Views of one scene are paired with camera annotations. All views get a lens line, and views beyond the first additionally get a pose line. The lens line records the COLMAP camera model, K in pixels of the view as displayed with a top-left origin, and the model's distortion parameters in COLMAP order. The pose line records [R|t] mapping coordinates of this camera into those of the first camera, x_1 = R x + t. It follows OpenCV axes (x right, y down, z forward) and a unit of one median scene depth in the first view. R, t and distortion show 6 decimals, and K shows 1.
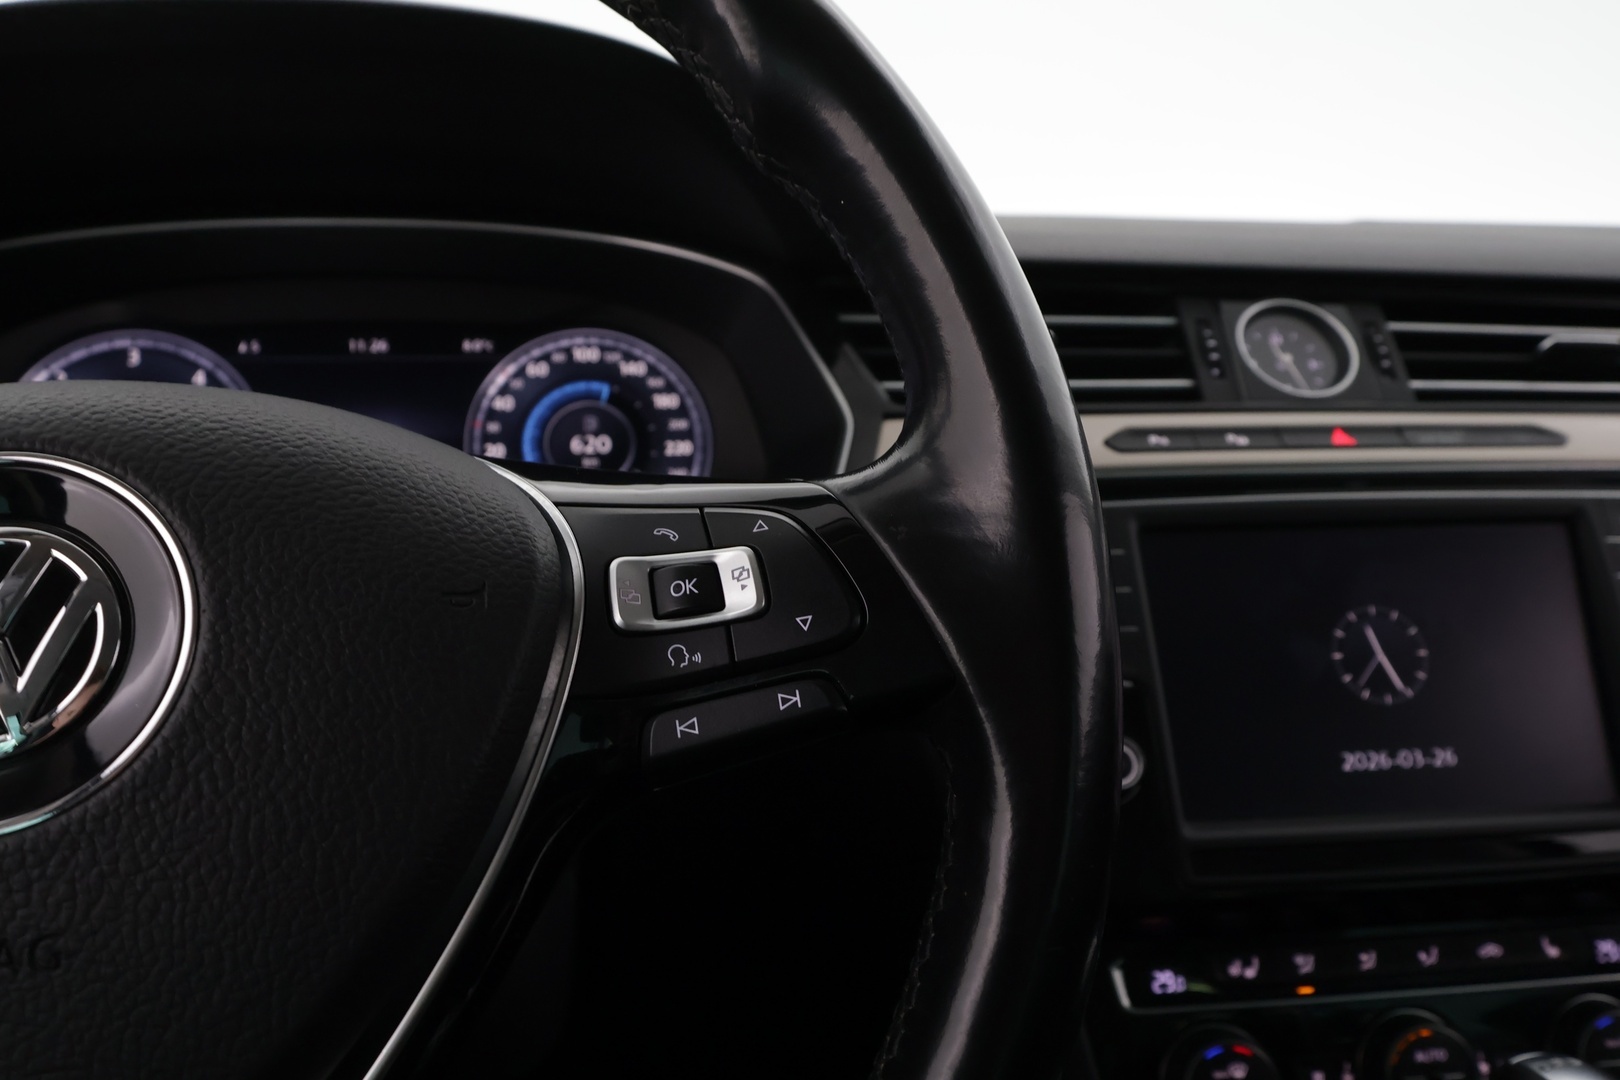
lens RADIAL K [[1273.0, 0, 809.3], [0, 1273.0, 539.1], [0, 0, 1]] dist [0.006474, -0.003841]
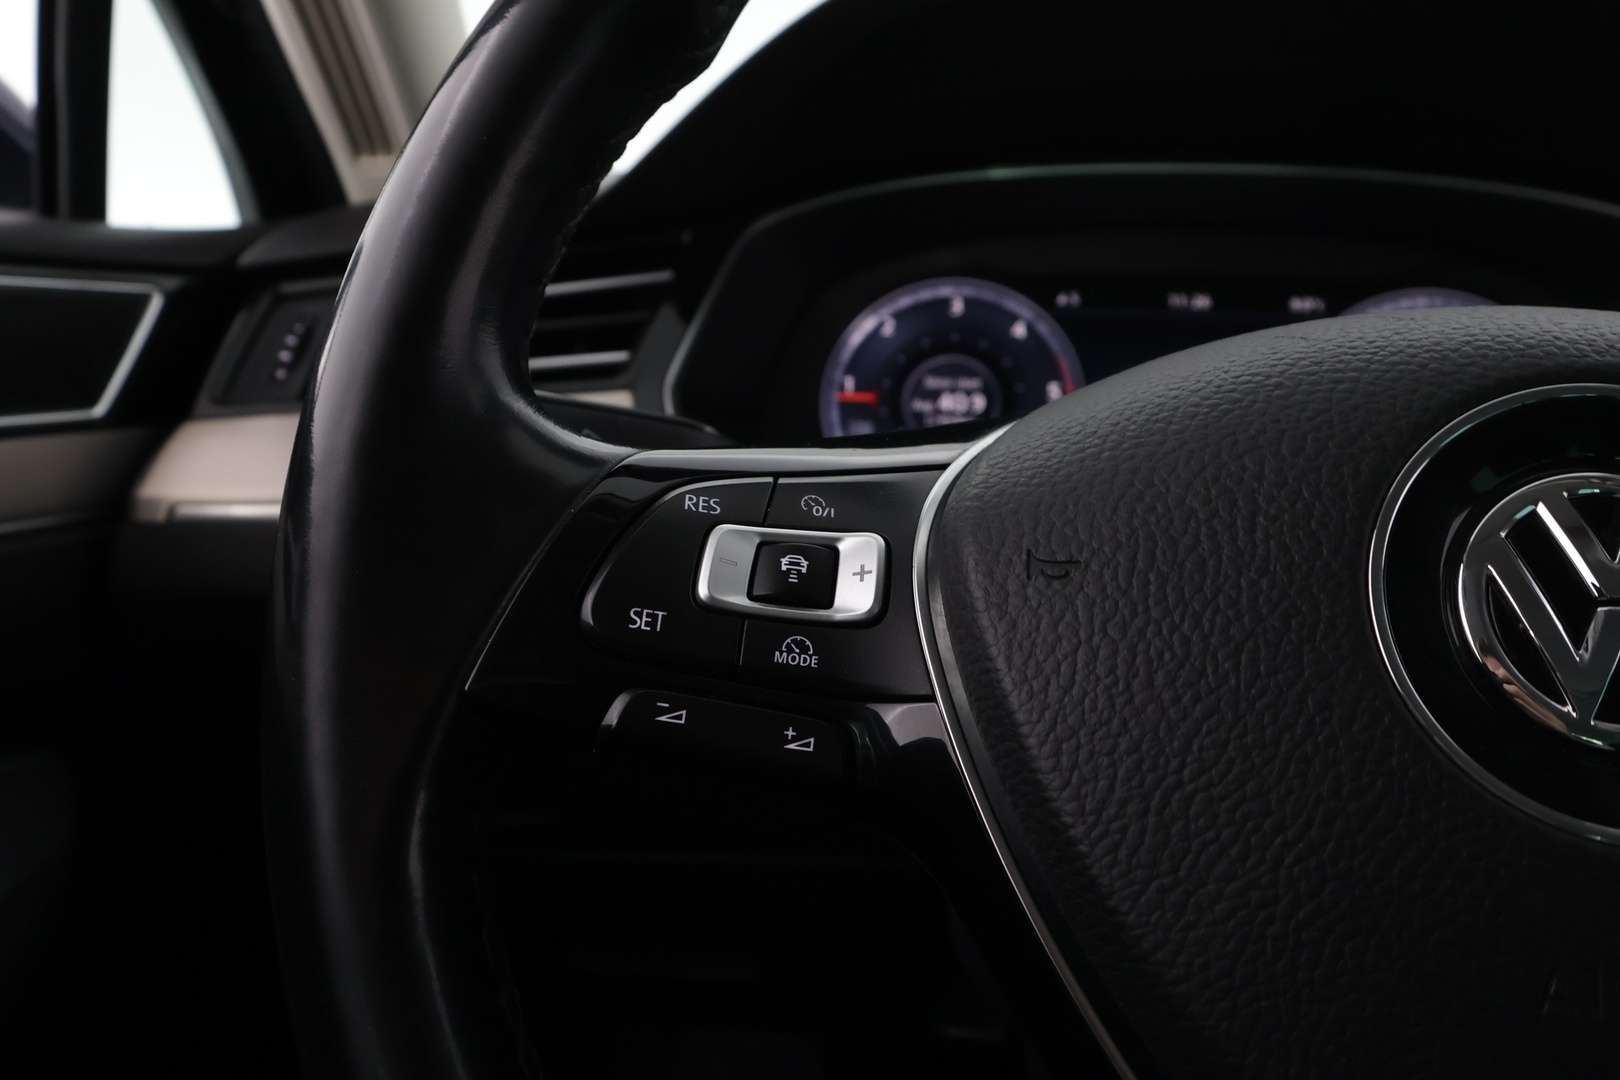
lens RADIAL K [[1273.0, 0, 800.9], [0, 1273.0, 543.5], [0, 0, 1]] dist [0.006474, -0.003841]
pose [[0.953955, 0.081813, -0.288578, -0.346527], [-0.077484, 0.996644, 0.026412, 0.024155], [0.289770, -0.002836, 0.957092, 0.020056]]
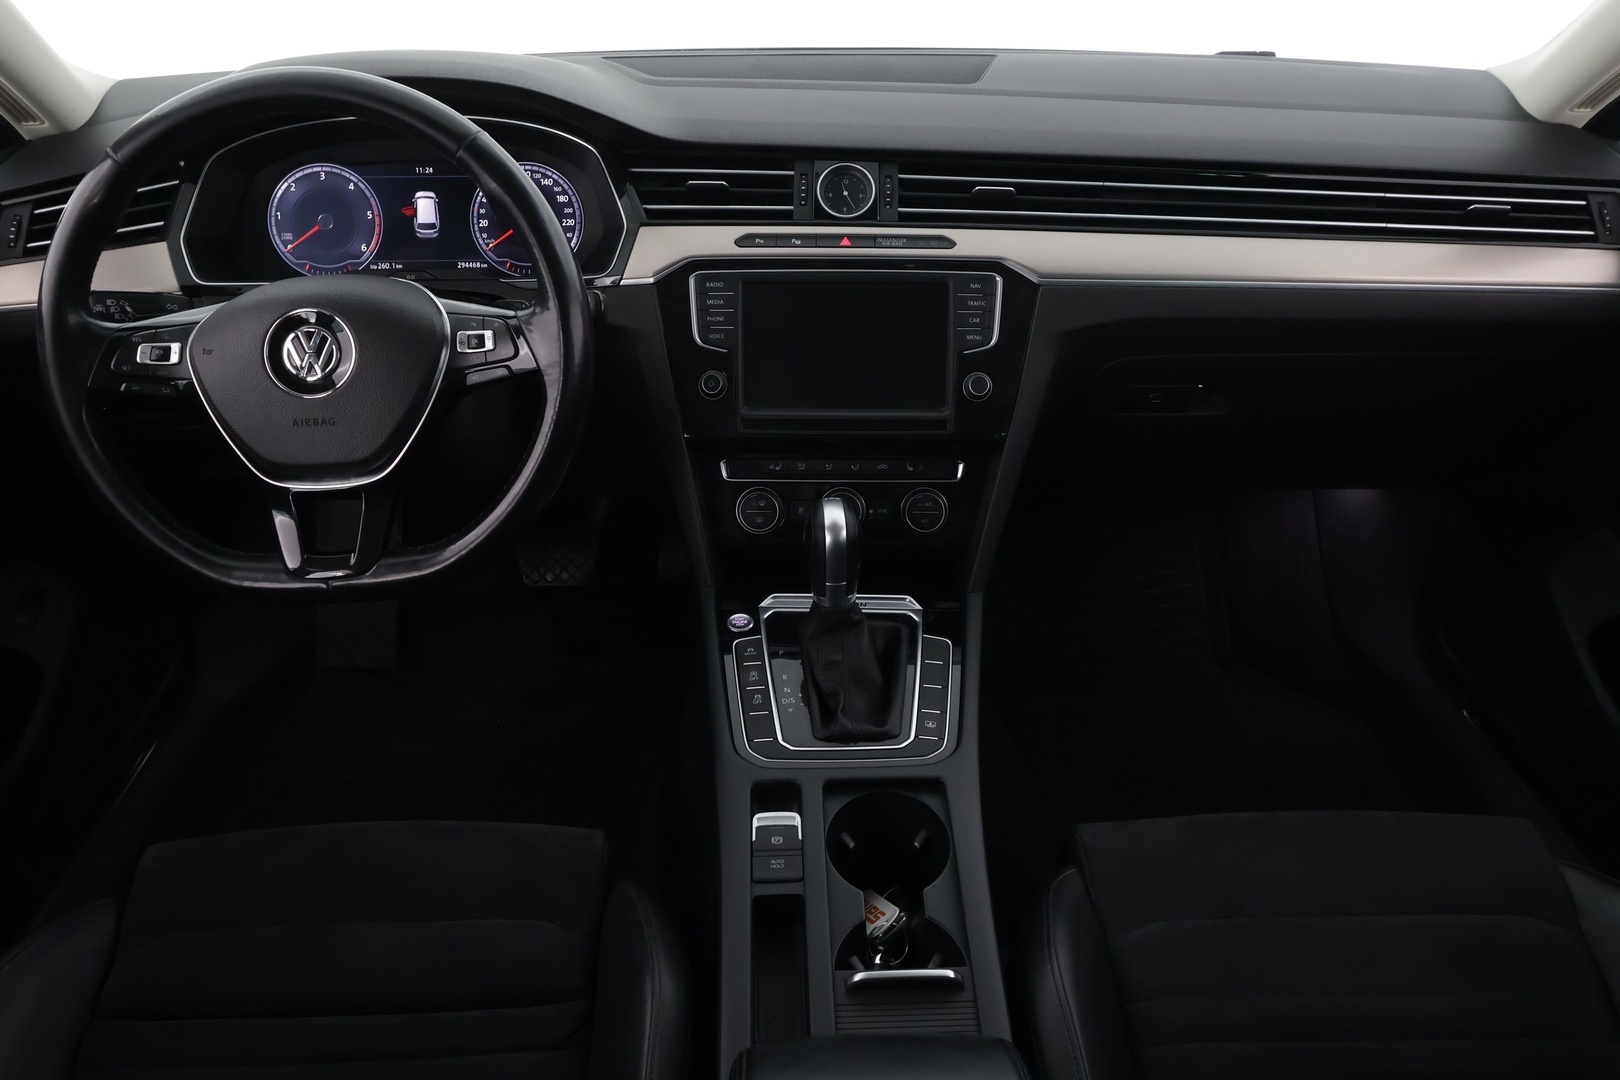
lens RADIAL K [[1273.0, 0, 820.6], [0, 1273.0, 541.7], [0, 0, 1]] dist [0.006474, -0.003841]
pose [[0.991598, 0.069736, -0.108946, 0.624295], [-0.028762, 0.940016, 0.339916, -0.326035], [0.126116, -0.333927, 0.934124, -1.191383]]
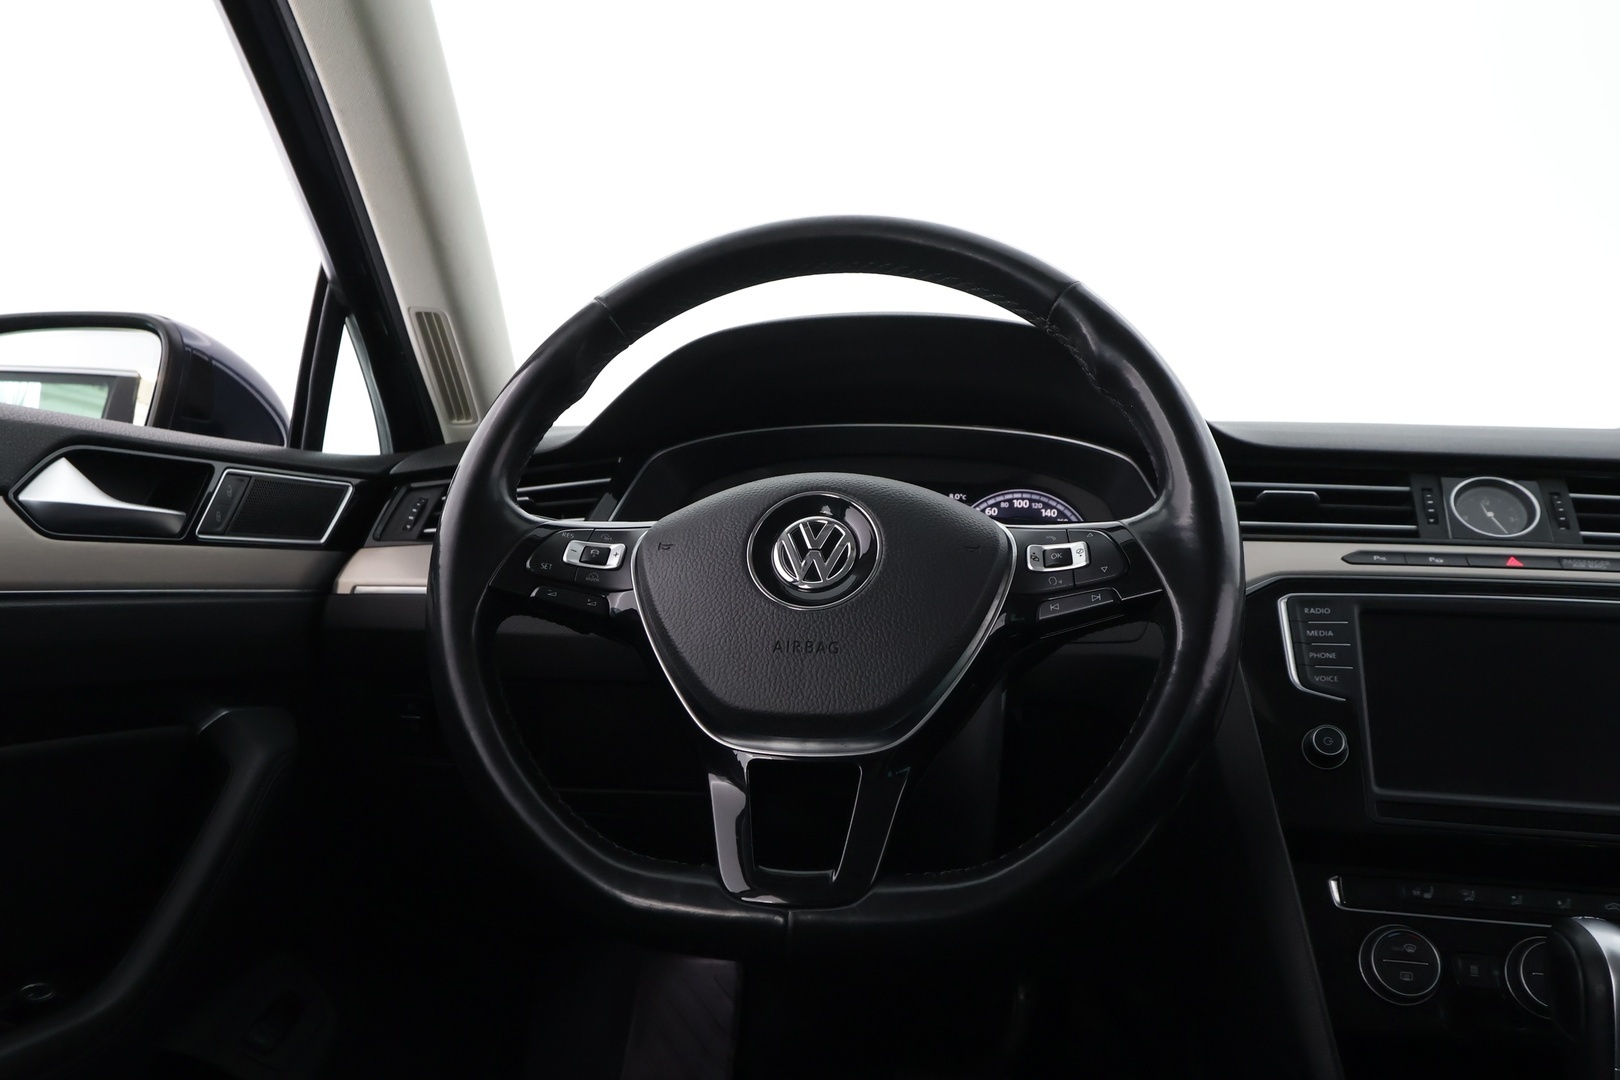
lens RADIAL K [[1273.0, 0, 816.9], [0, 1273.0, 541.6], [0, 0, 1]] dist [0.006474, -0.003841]
pose [[0.946061, 0.030435, -0.322555, 0.115807], [-0.084671, 0.984204, -0.155476, 0.194913], [0.312729, 0.174401, 0.933694, -0.657840]]
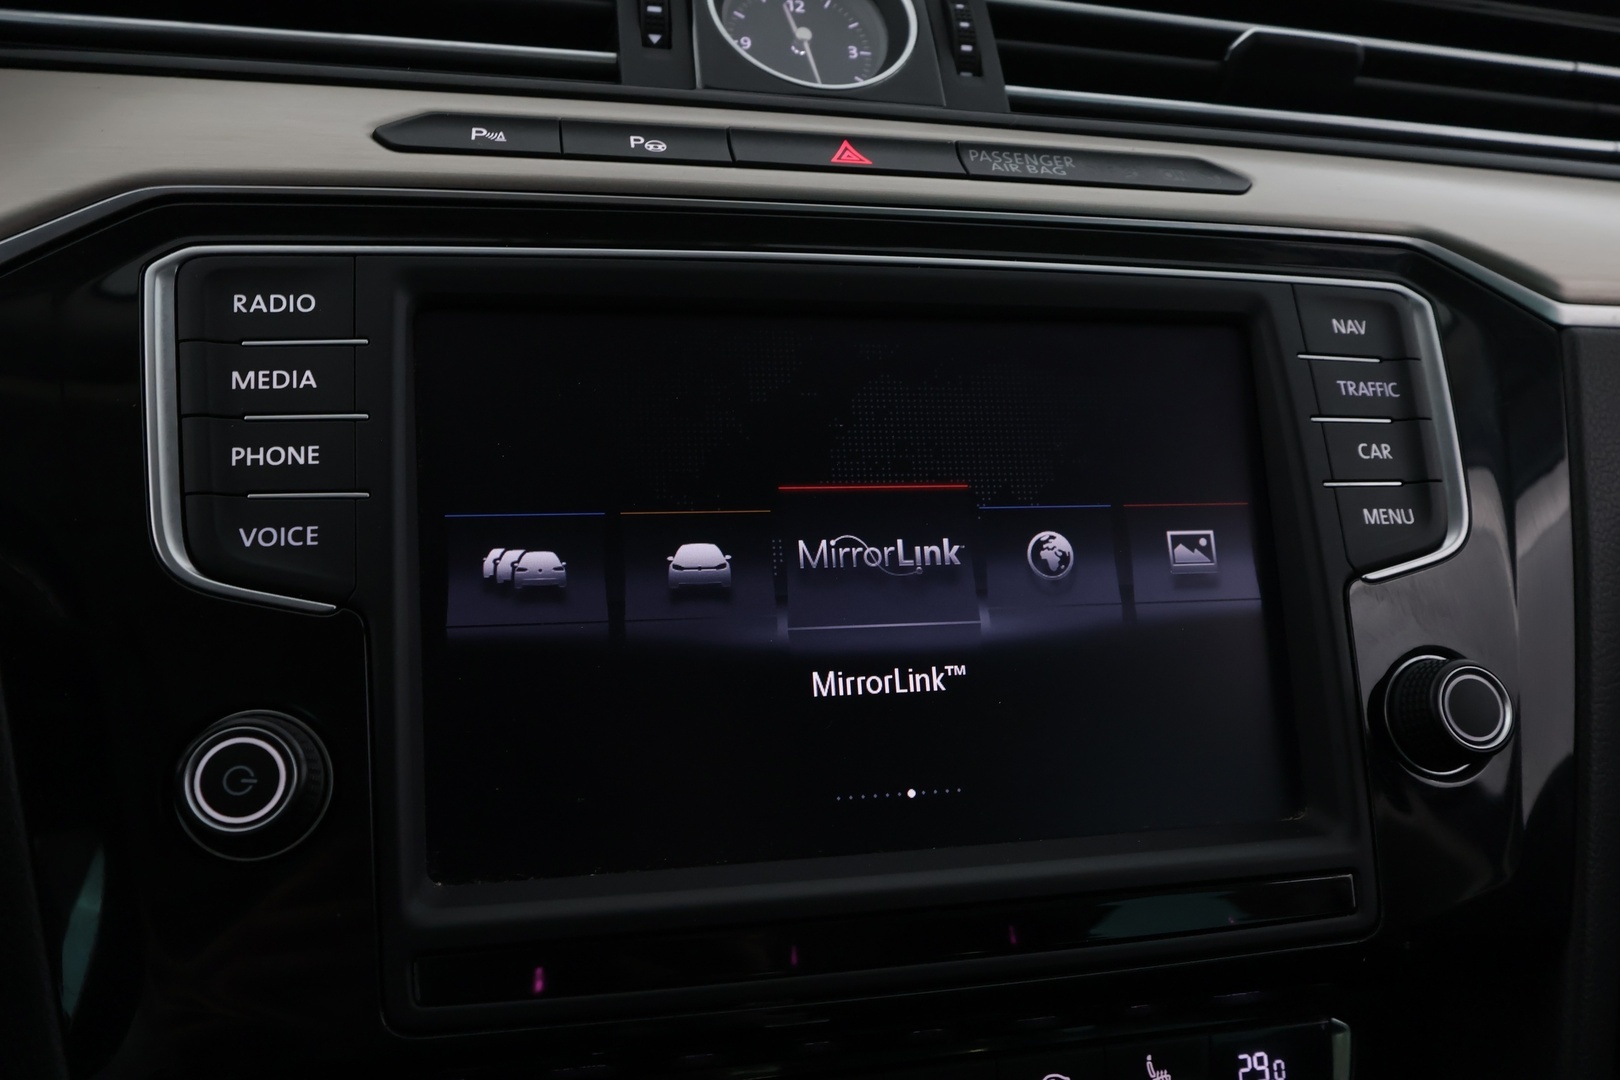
lens RADIAL K [[1273.0, 0, 804.8], [0, 1273.0, 542.5], [0, 0, 1]] dist [0.006474, -0.003841]
pose [[0.992849, 0.013875, 0.118567, 0.322712], [-0.023495, 0.996508, 0.080128, 0.039893], [-0.117041, -0.082341, 0.989708, 0.433489]]
